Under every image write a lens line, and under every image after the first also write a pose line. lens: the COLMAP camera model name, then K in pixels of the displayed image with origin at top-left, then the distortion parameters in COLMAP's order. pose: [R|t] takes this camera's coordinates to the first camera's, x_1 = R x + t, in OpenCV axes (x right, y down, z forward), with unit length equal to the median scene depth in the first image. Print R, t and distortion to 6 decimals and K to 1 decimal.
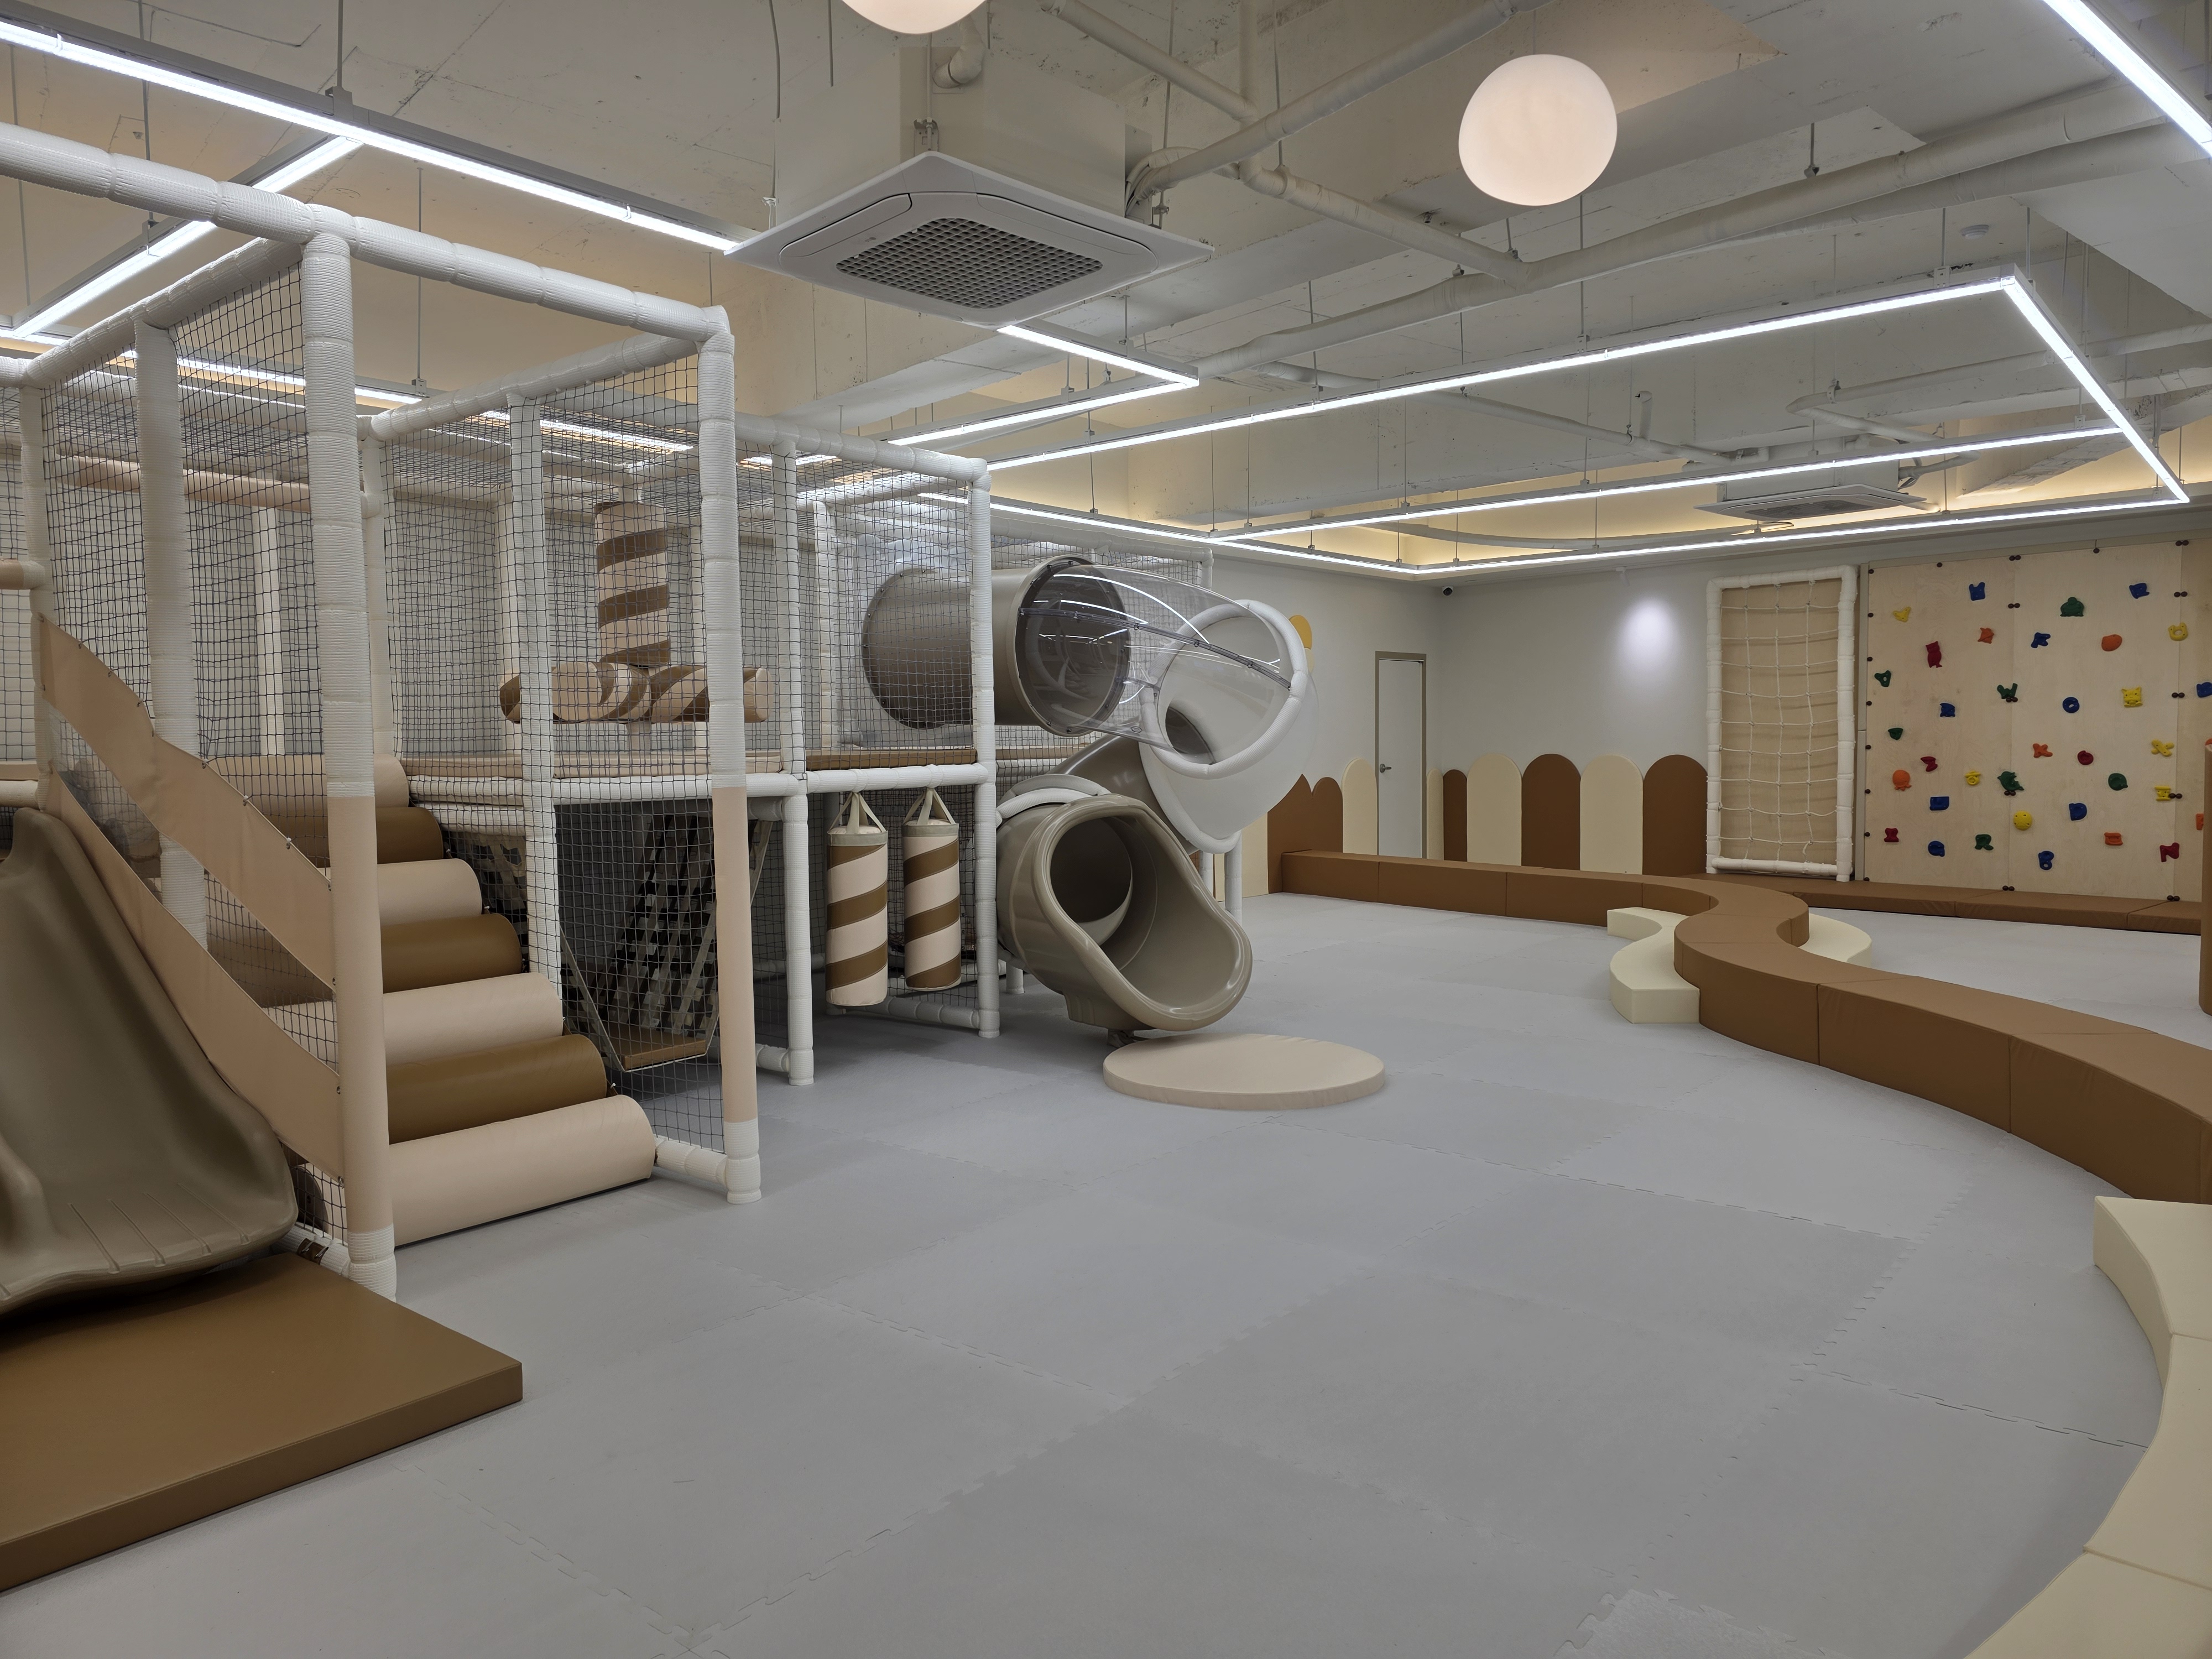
lens RADIAL K [[1472.9, 0, 1107.8], [0, 1472.9, 813.8], [0, 0, 1]] dist [0.097372, -0.101025]
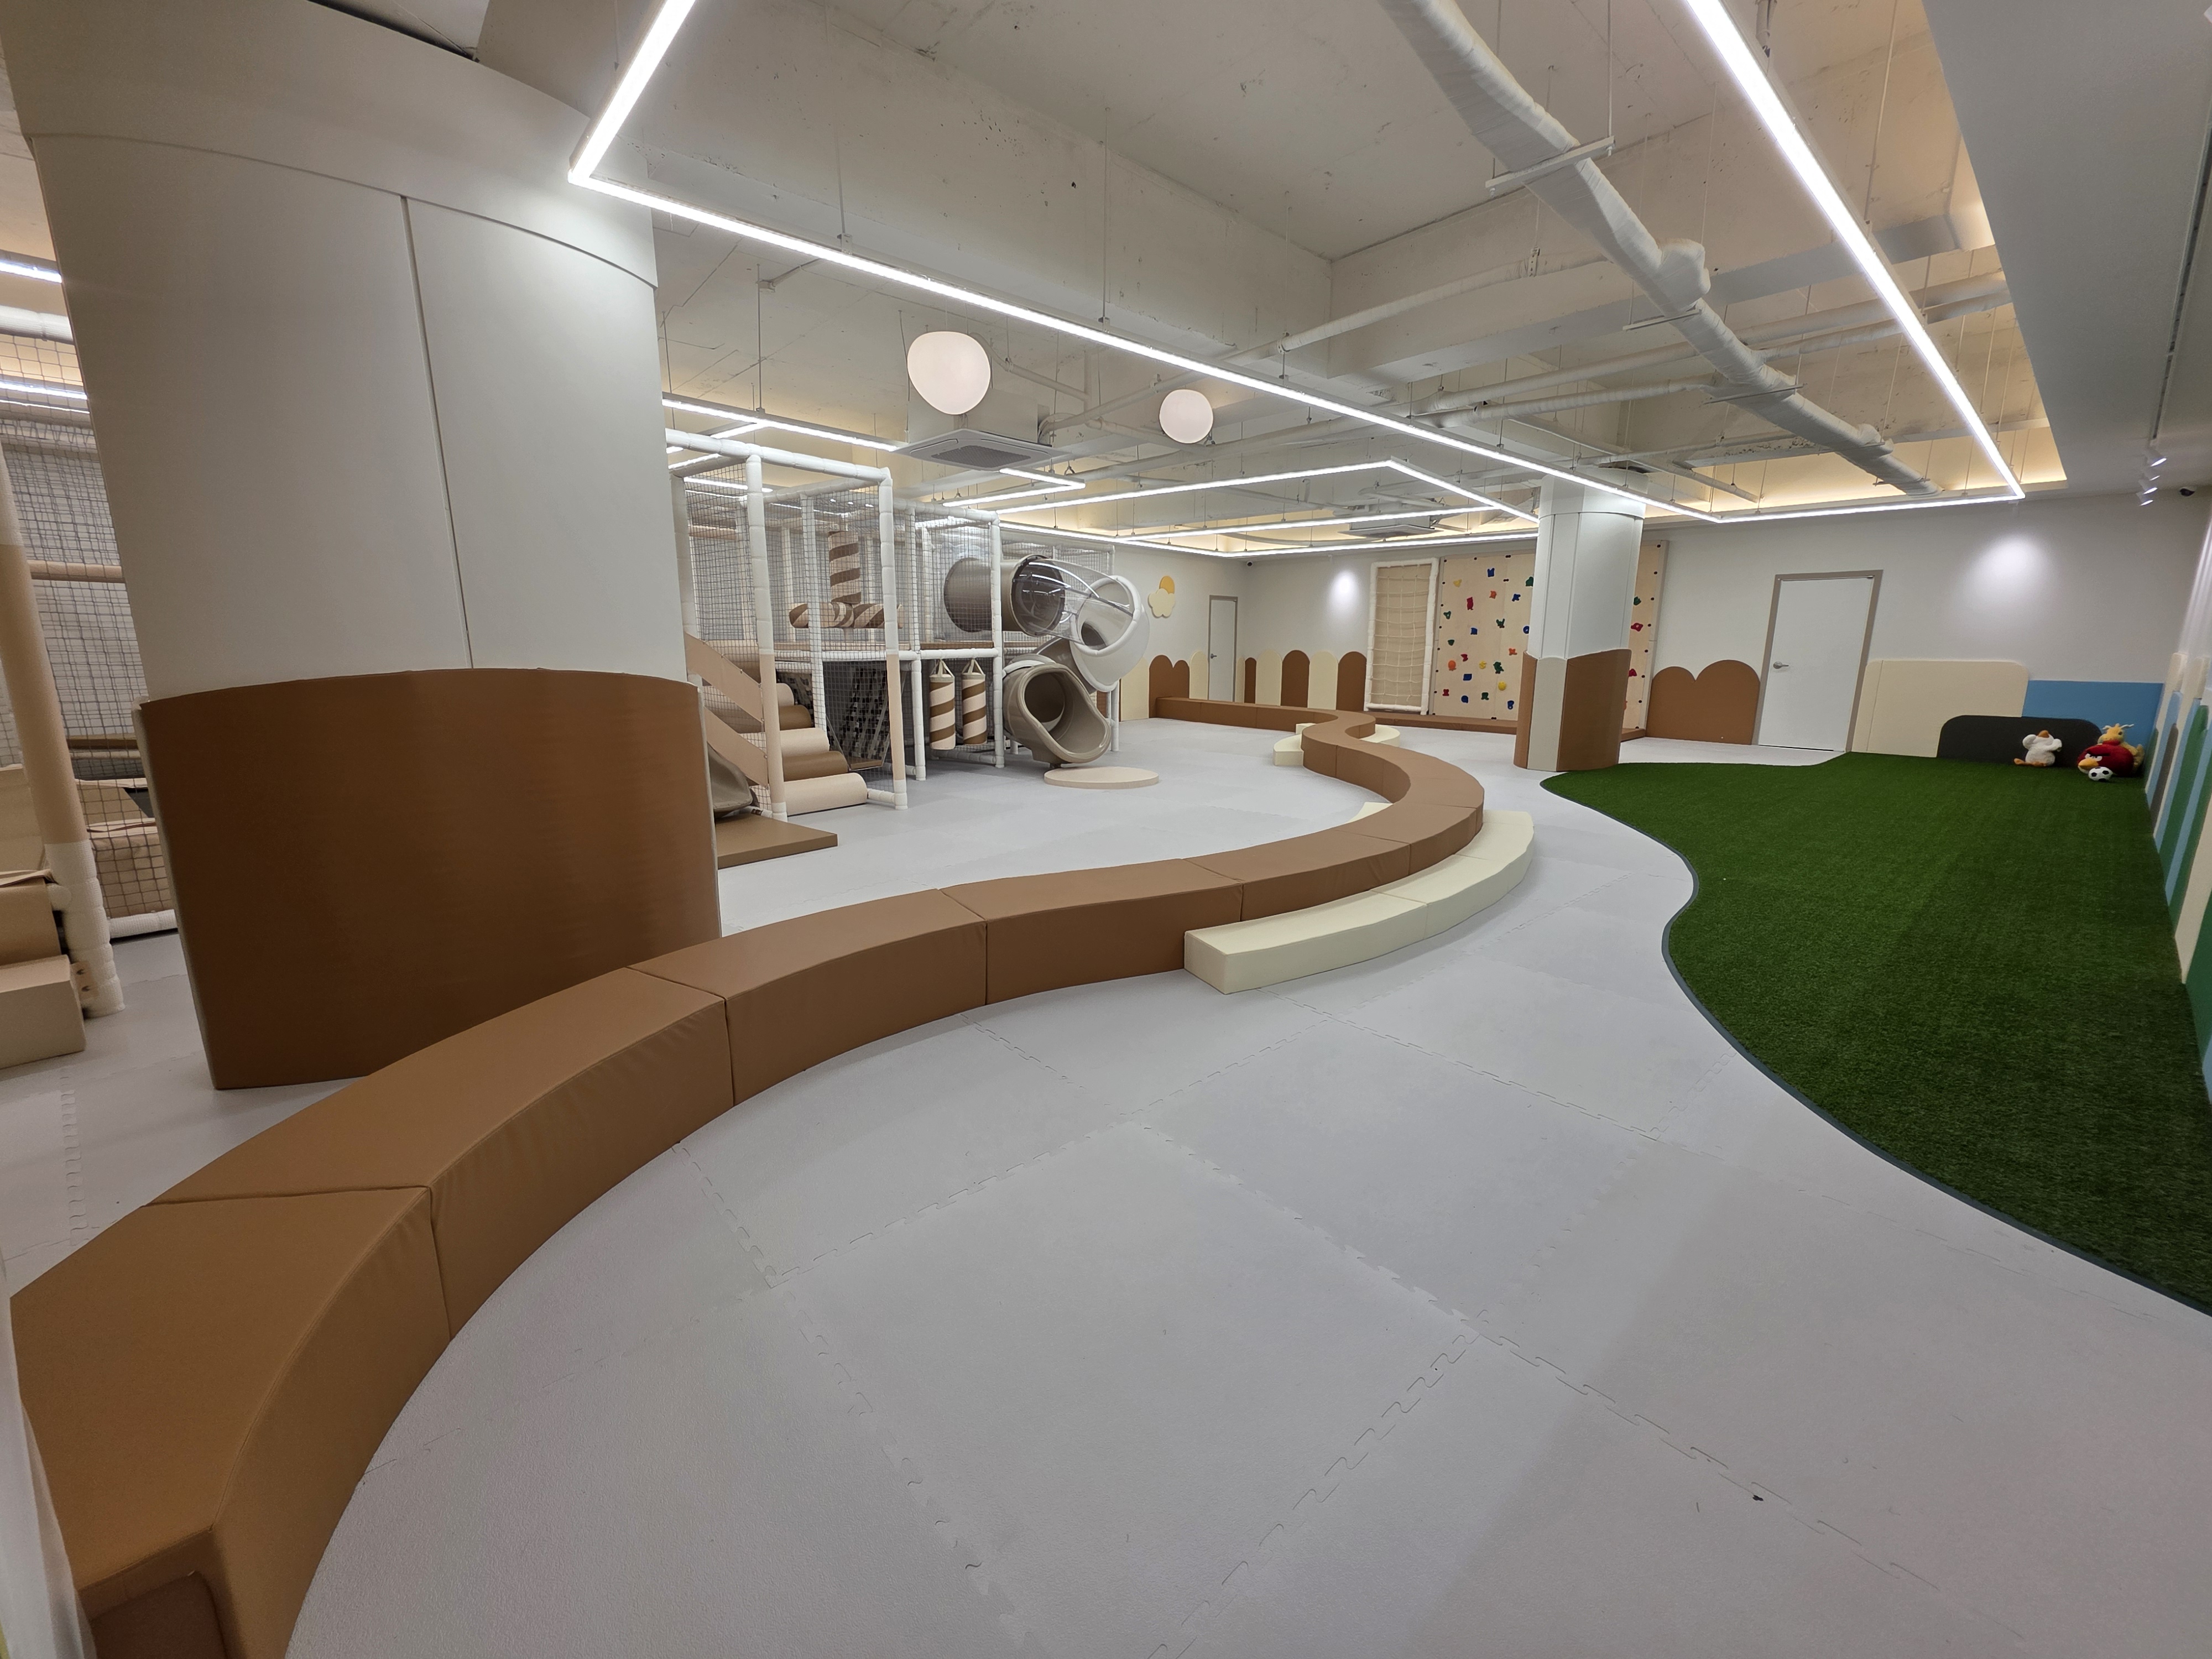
lens RADIAL K [[881.0, 0, 1100.9], [0, 881.0, 810.4], [0, 0, 1]] dist [-0.001751, 0.003044]
pose [[0.999886, 0.014174, 0.005151, 0.064696], [-0.014758, 0.989935, 0.140752, 0.017749], [-0.003104, -0.140812, 0.990031, -0.342996]]
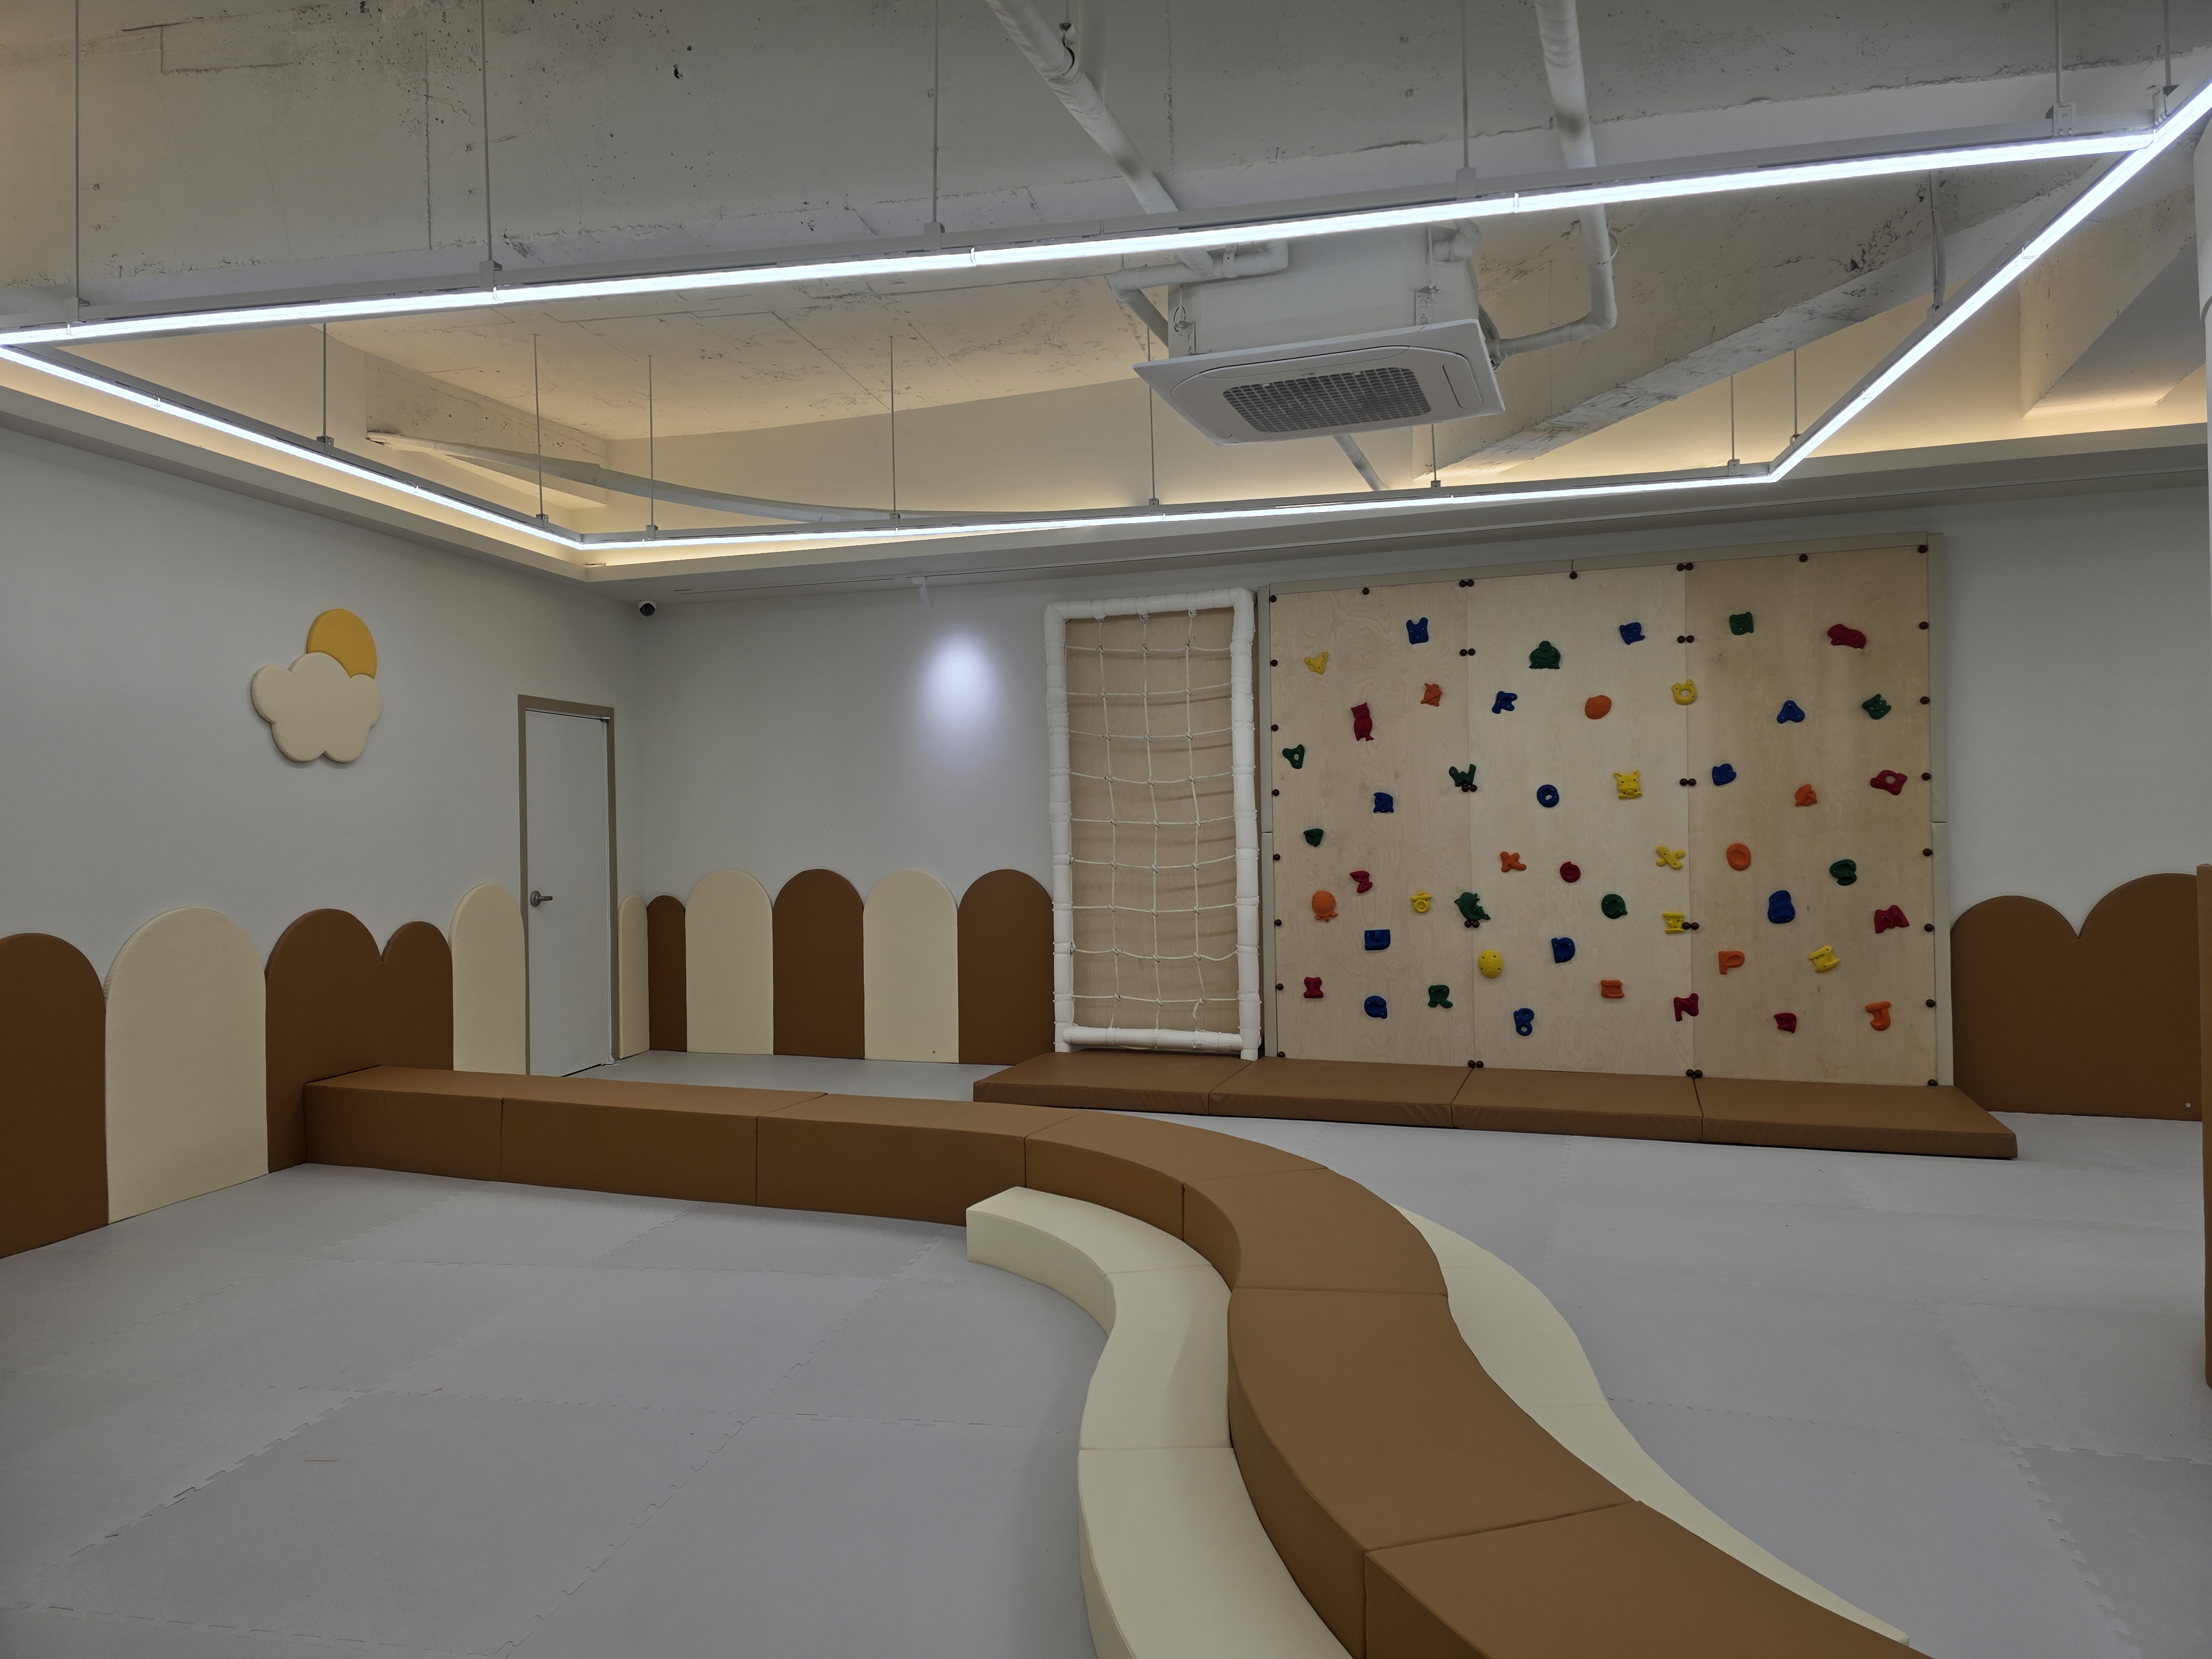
lens RADIAL K [[1467.8, 0, 1093.7], [0, 1467.8, 823.7], [0, 0, 1]] dist [0.110793, -0.129264]
pose [[0.878392, -0.001836, 0.477938, 0.183319], [0.030156, 0.998213, -0.051589, -0.043209], [-0.476989, 0.059728, 0.876878, 0.709136]]
